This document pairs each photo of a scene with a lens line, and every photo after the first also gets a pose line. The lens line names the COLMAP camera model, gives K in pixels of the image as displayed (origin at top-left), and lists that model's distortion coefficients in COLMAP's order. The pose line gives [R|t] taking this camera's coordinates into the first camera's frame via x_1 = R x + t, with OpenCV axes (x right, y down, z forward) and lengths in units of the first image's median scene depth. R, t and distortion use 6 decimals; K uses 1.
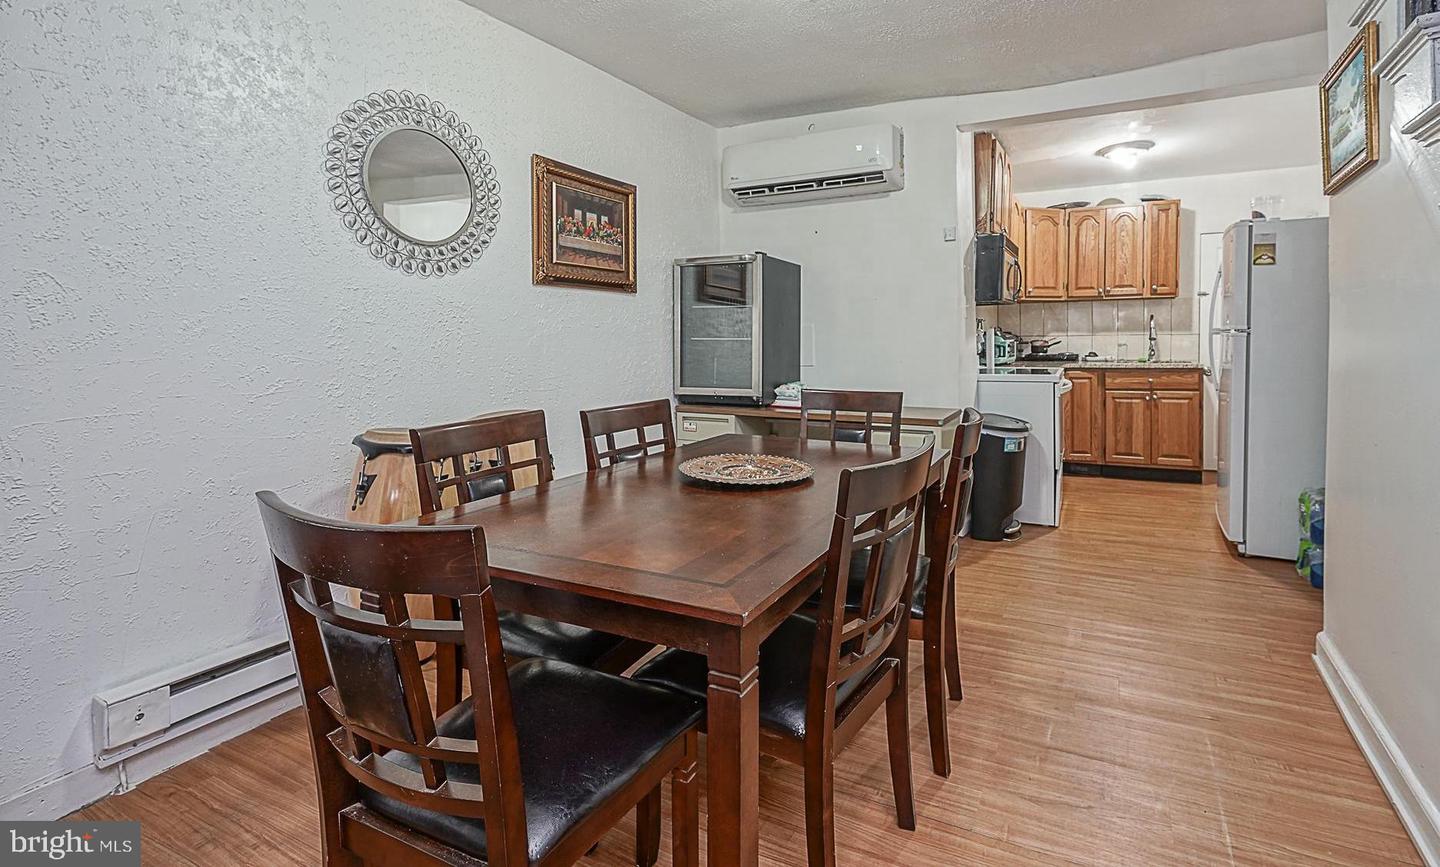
lens RADIAL K [[699.6, 0, 775.5], [0, 699.6, 359.0], [0, 0, 1]] dist [0.000106, -0.000029]
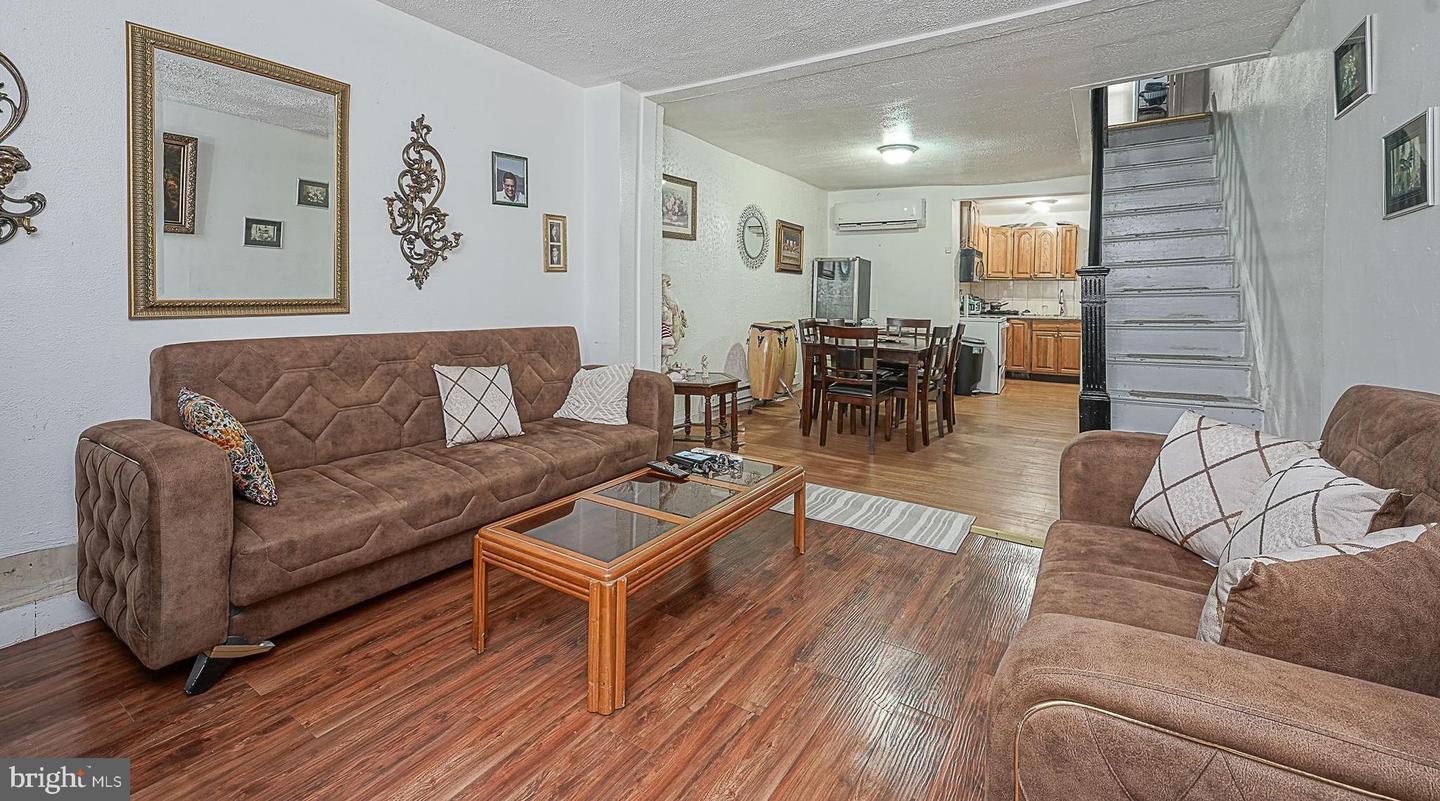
lens RADIAL K [[589.3, 0, 715.8], [0, 589.3, 300.6], [0, 0, 1]] dist [-0.000549, -0.000157]
pose [[0.994696, 0.028677, -0.098777, -0.211255], [-0.030831, 0.999317, -0.020353, 0.025997], [0.098126, 0.023291, 0.994901, -0.657437]]
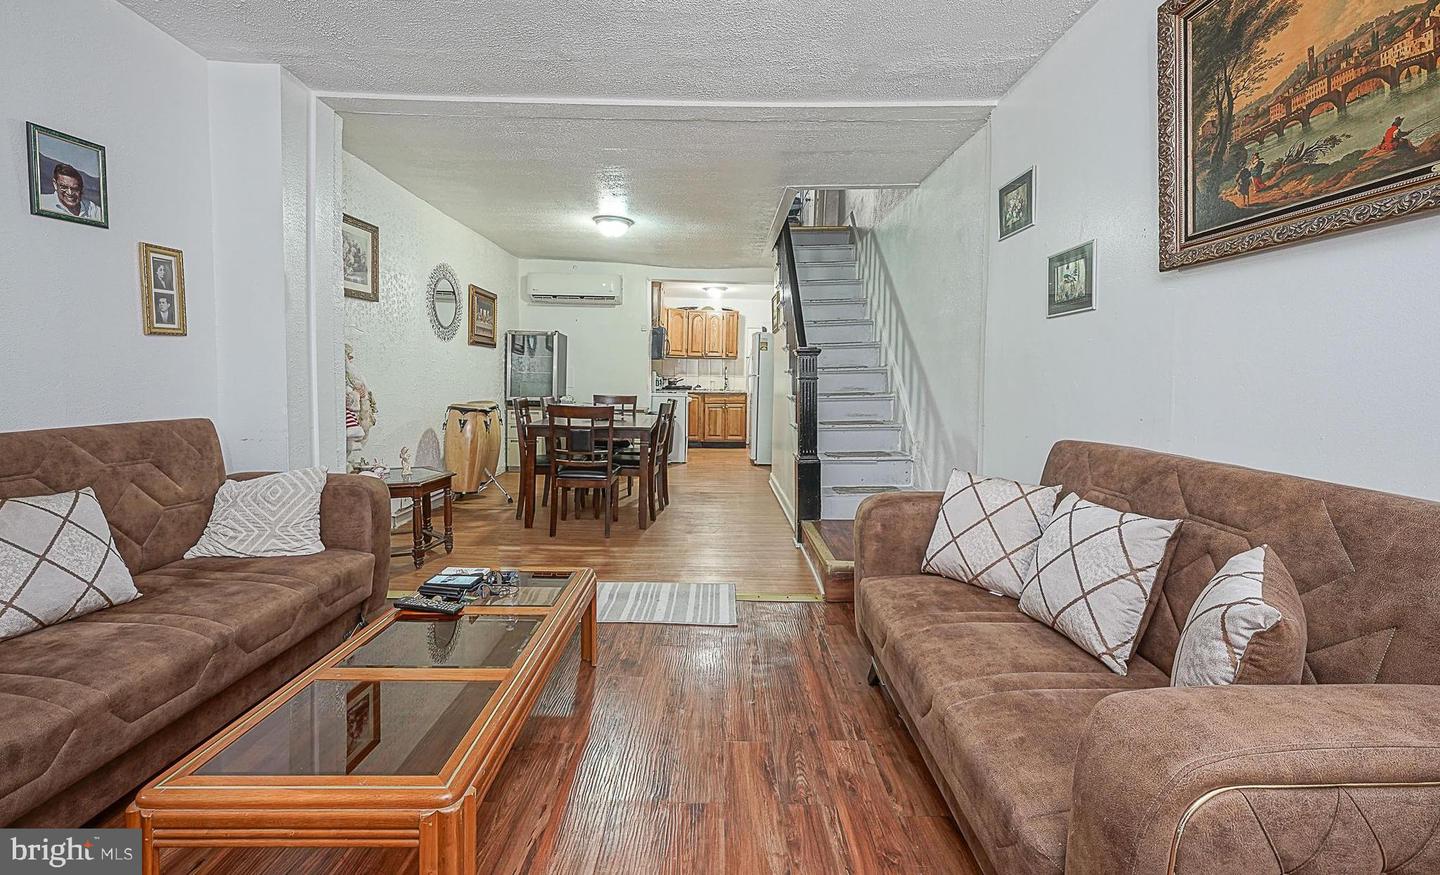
lens RADIAL K [[588.4, 0, 722.6], [0, 588.4, 398.2], [0, 0, 1]] dist [-0.000184, -0.000221]
pose [[0.886413, 0.009068, 0.462806, -0.297576], [-0.011977, 0.999923, 0.003349, 0.025425], [-0.462740, -0.008511, 0.886453, -0.583474]]
